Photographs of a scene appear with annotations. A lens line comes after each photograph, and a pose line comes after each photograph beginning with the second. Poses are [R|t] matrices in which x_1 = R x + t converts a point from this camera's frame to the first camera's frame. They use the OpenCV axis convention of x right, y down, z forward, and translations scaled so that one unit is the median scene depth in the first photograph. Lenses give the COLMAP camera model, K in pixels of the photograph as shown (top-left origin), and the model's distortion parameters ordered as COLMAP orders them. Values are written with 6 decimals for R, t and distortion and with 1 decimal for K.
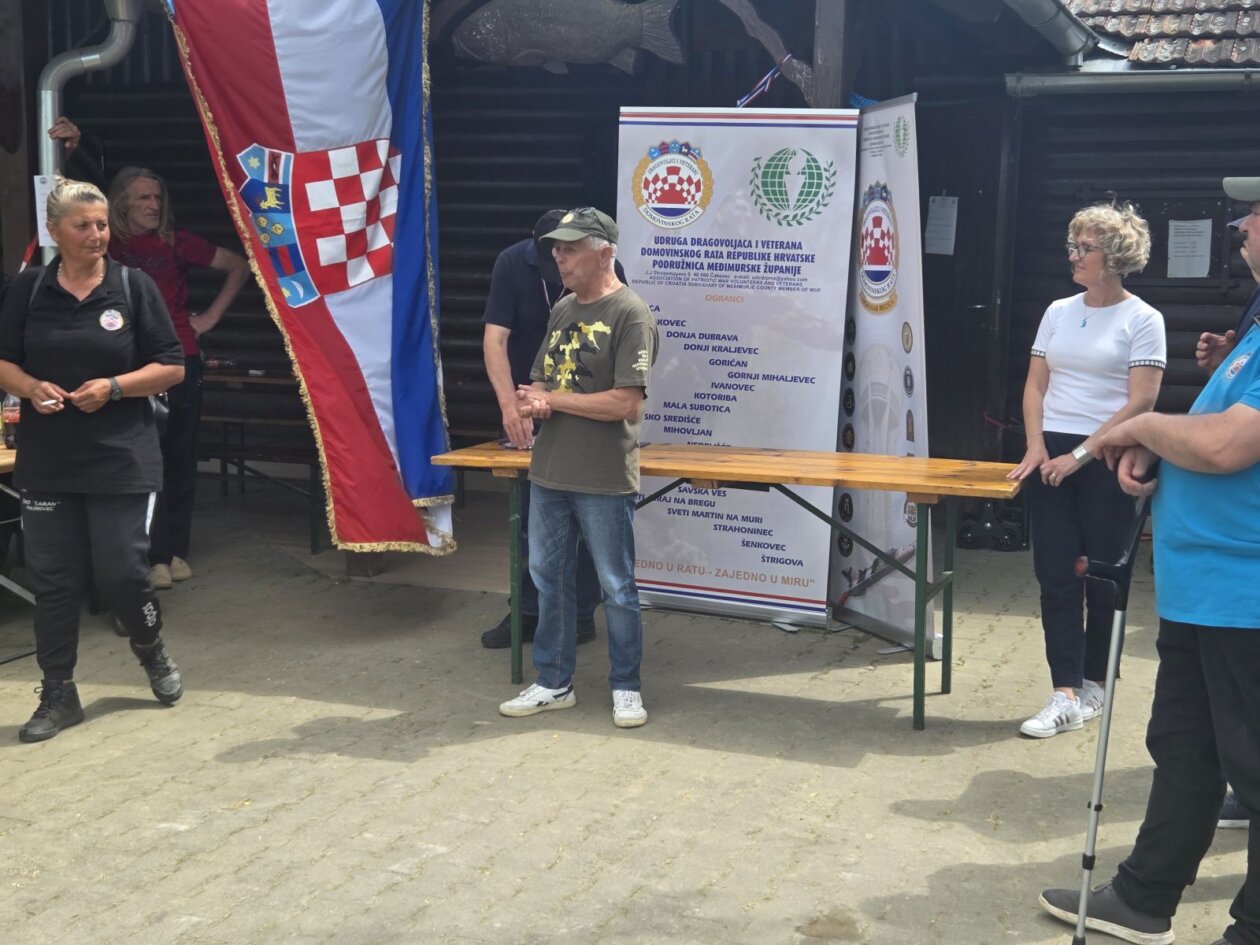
lens RADIAL K [[1699.9, 0, 651.2], [0, 1699.9, 496.1], [0, 0, 1]] dist [0.056416, 0.000000]
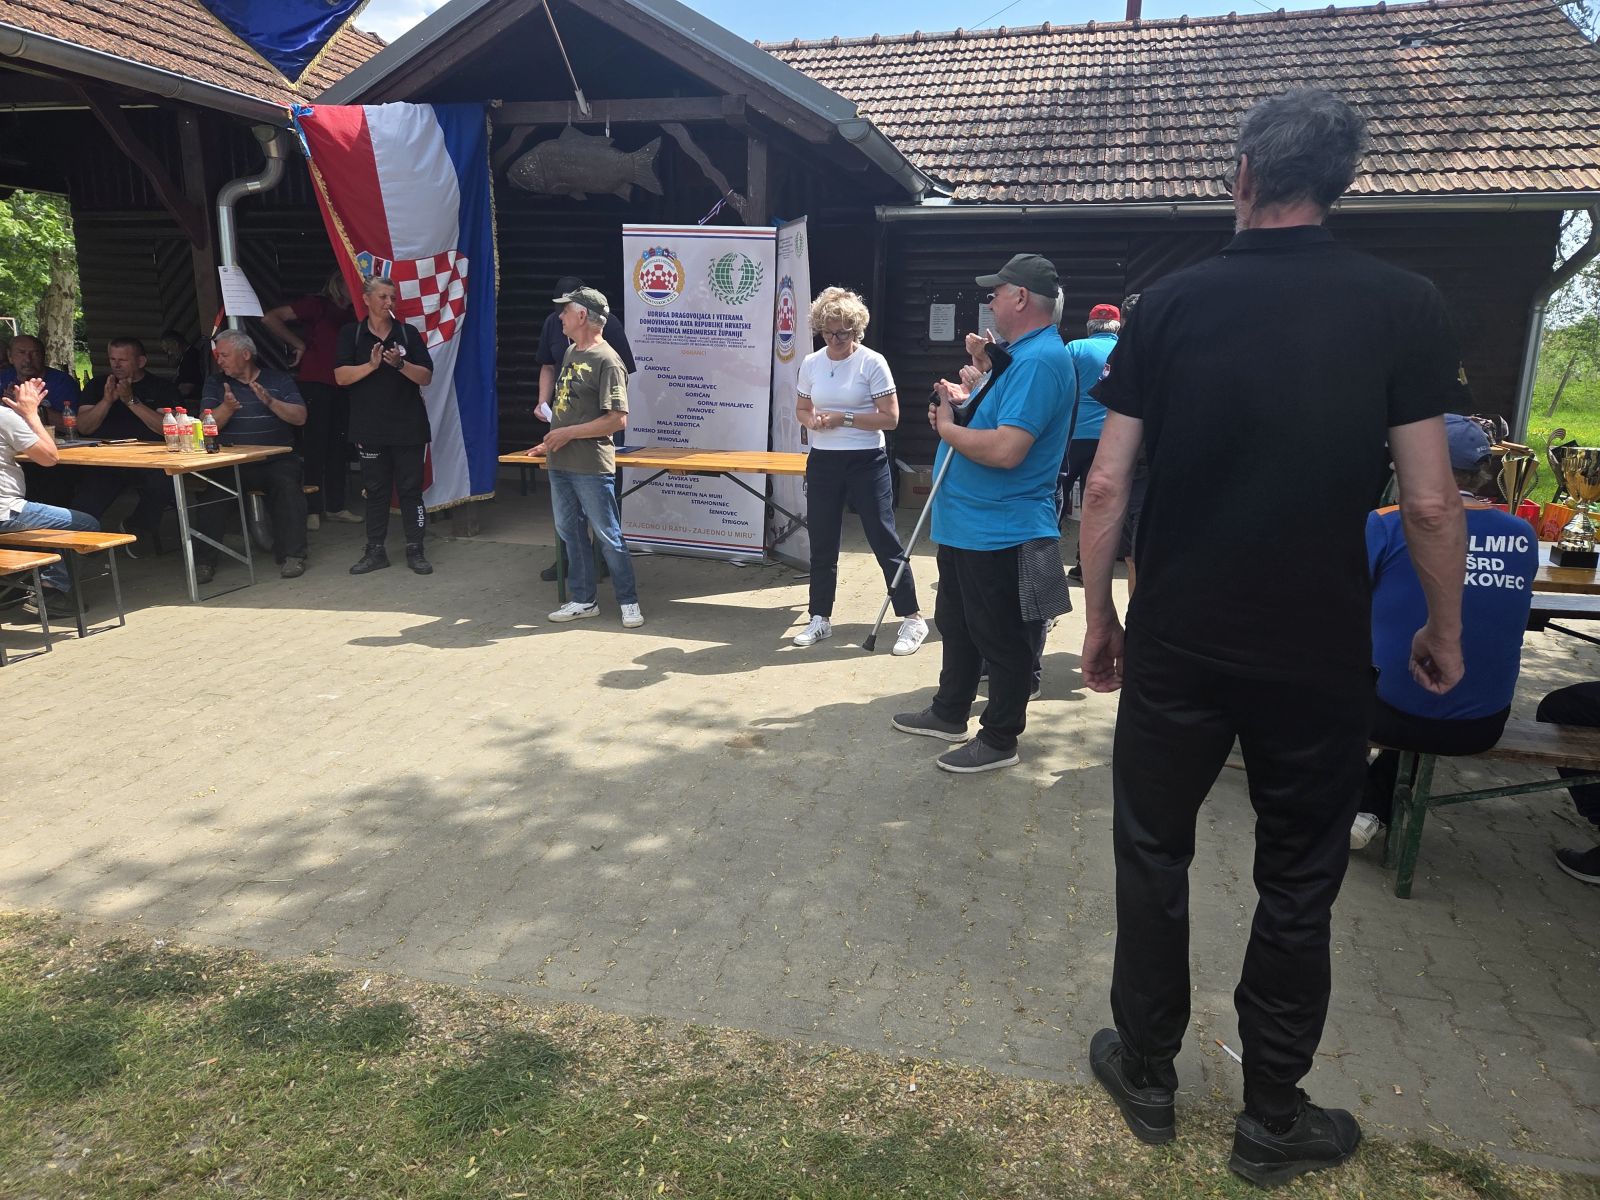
lens RADIAL K [[1082.1, 0, 796.8], [0, 1082.1, 591.4], [0, 0, 1]] dist [0.064913, -0.051222]
pose [[0.994220, -0.024352, 0.104562, 0.027486], [0.014193, 0.995201, 0.096821, 0.005827], [-0.106418, -0.094777, 0.989794, -0.009445]]
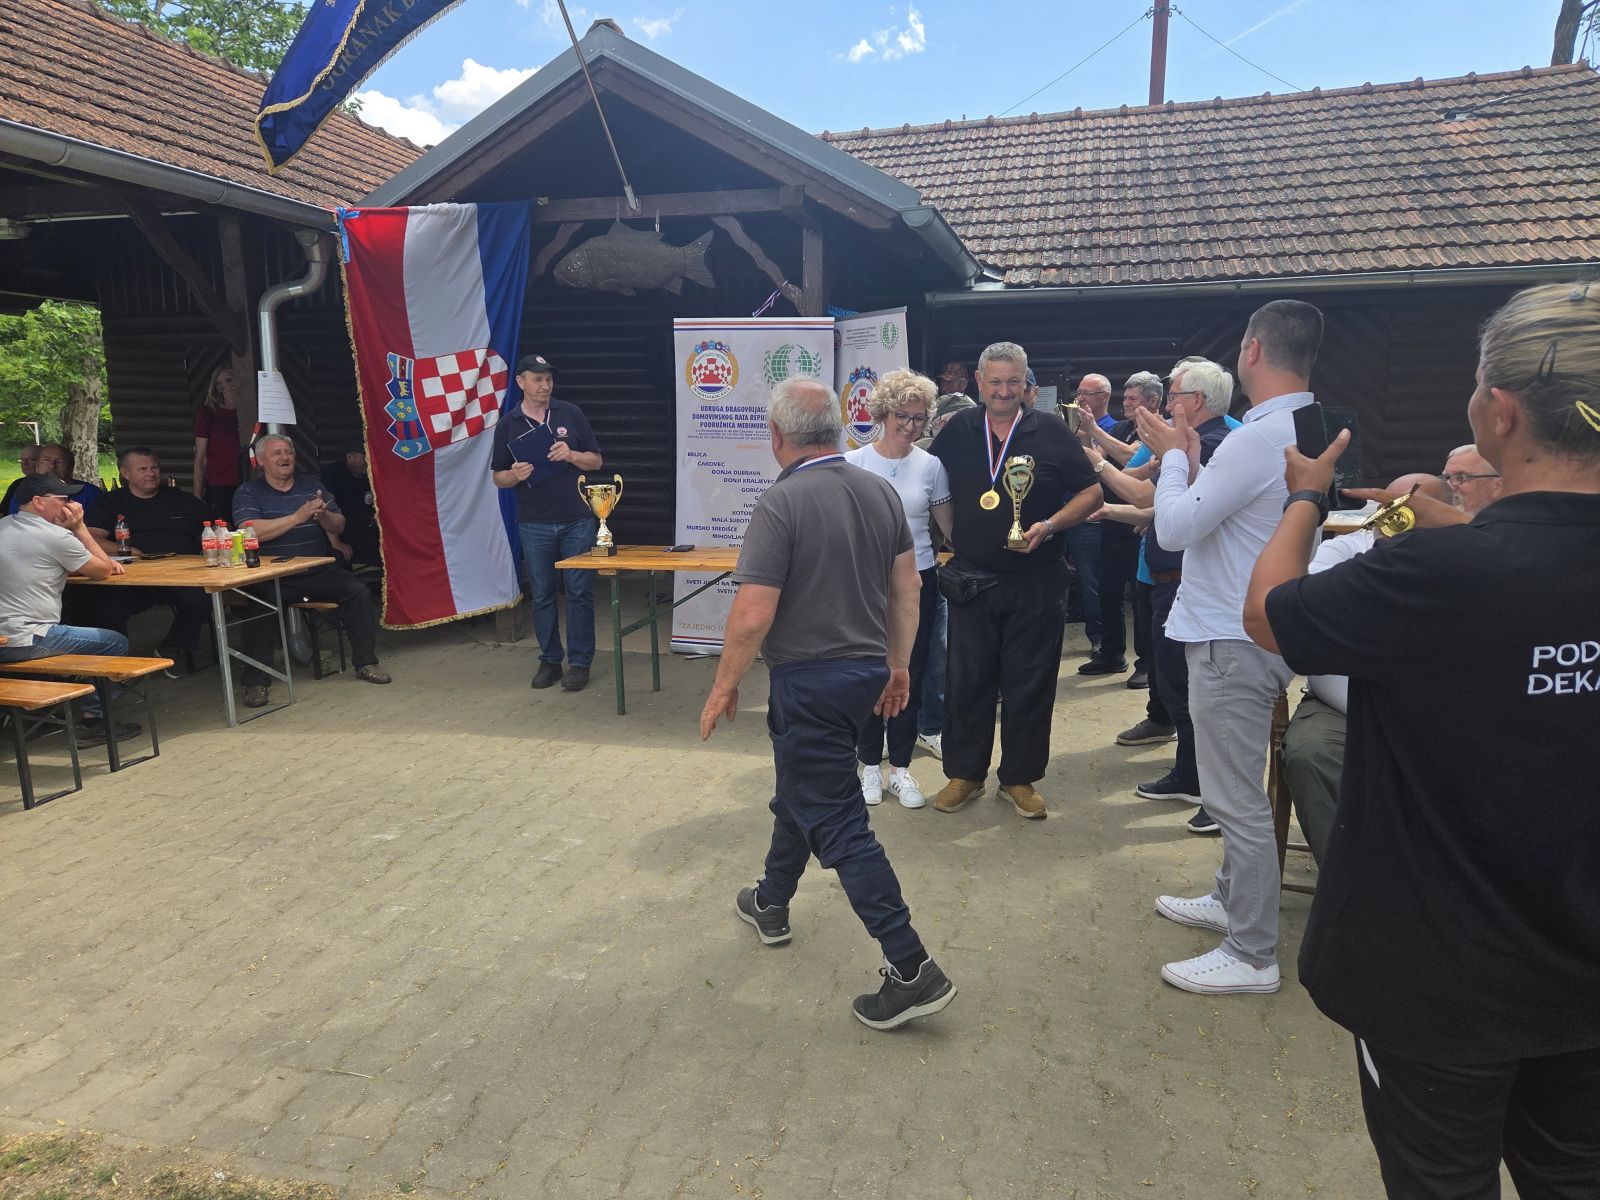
lens RADIAL K [[1082.1, 0, 799.4], [0, 1082.1, 593.1], [0, 0, 1]] dist [0.064913, -0.051222]
pose [[0.994116, -0.041639, 0.100003, -0.013690], [0.039128, 0.998871, 0.026943, -0.012005], [-0.101012, -0.022872, 0.994622, 0.049908]]
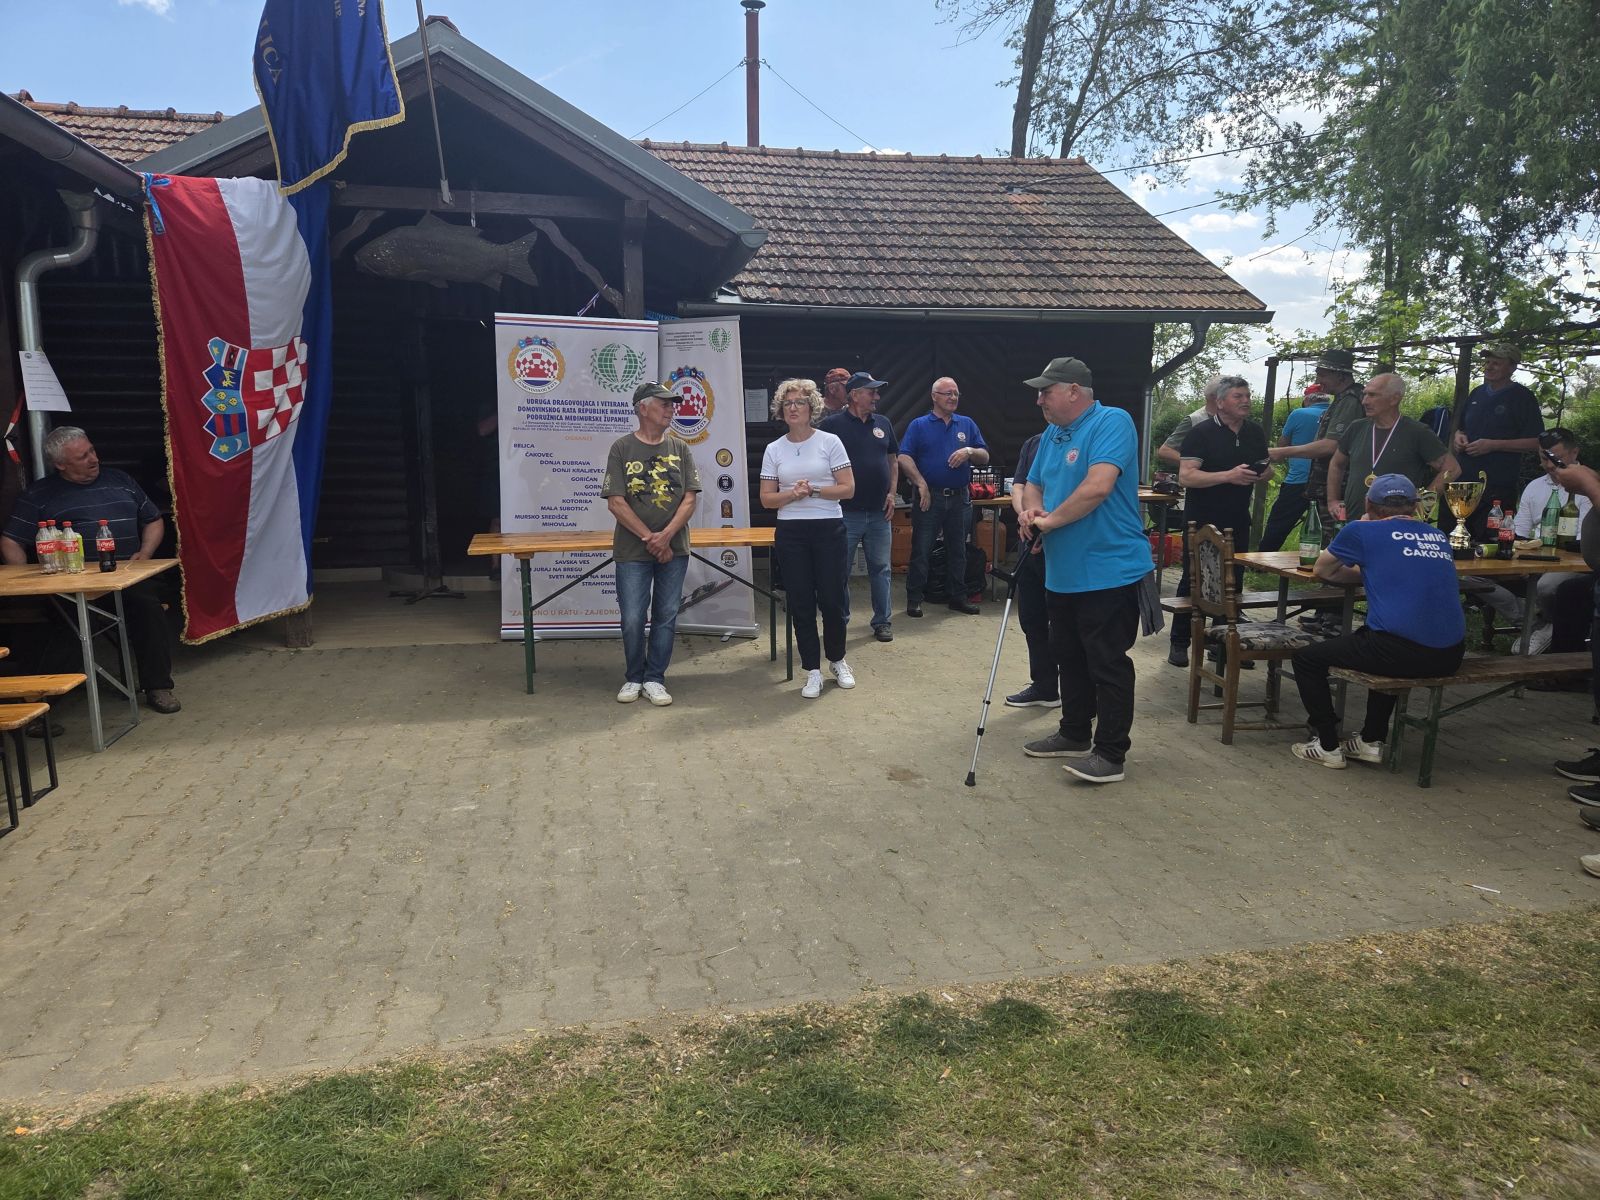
lens RADIAL K [[1082.1, 0, 798.6], [0, 1082.1, 594.9], [0, 0, 1]] dist [0.064913, -0.051222]
pose [[0.836138, -0.104320, 0.538507, -0.345620], [0.088790, 0.994542, 0.054799, -0.008771], [-0.541284, 0.001994, 0.840837, 0.042308]]
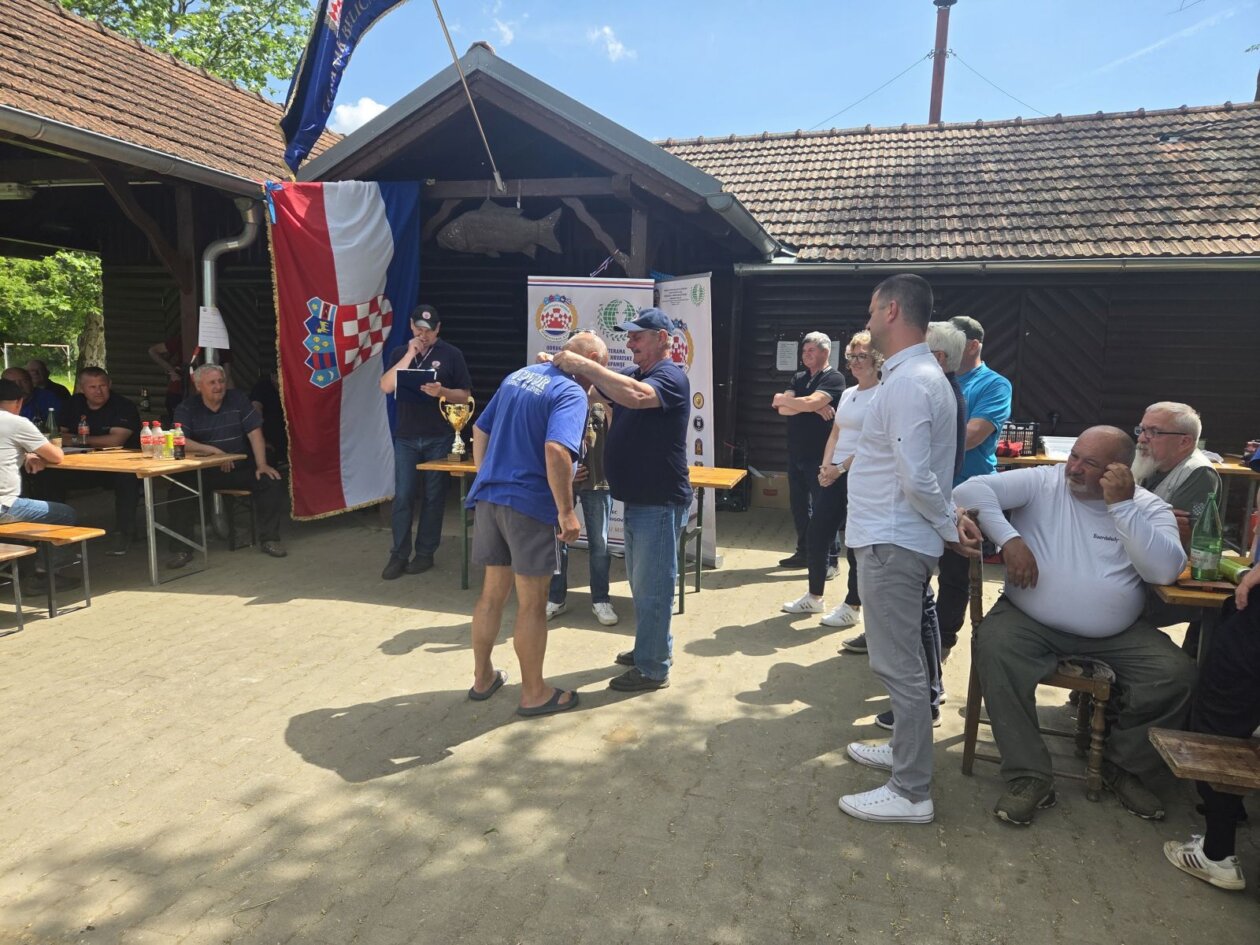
lens RADIAL K [[852.2, 0, 632.9], [0, 852.2, 469.4], [0, 0, 1]] dist [0.064913, -0.051222]
pose [[0.997373, 0.001082, 0.072425, 0.029517], [-0.000317, 0.999944, -0.010574, -0.007539], [-0.072432, 0.010523, 0.997318, 0.064339]]
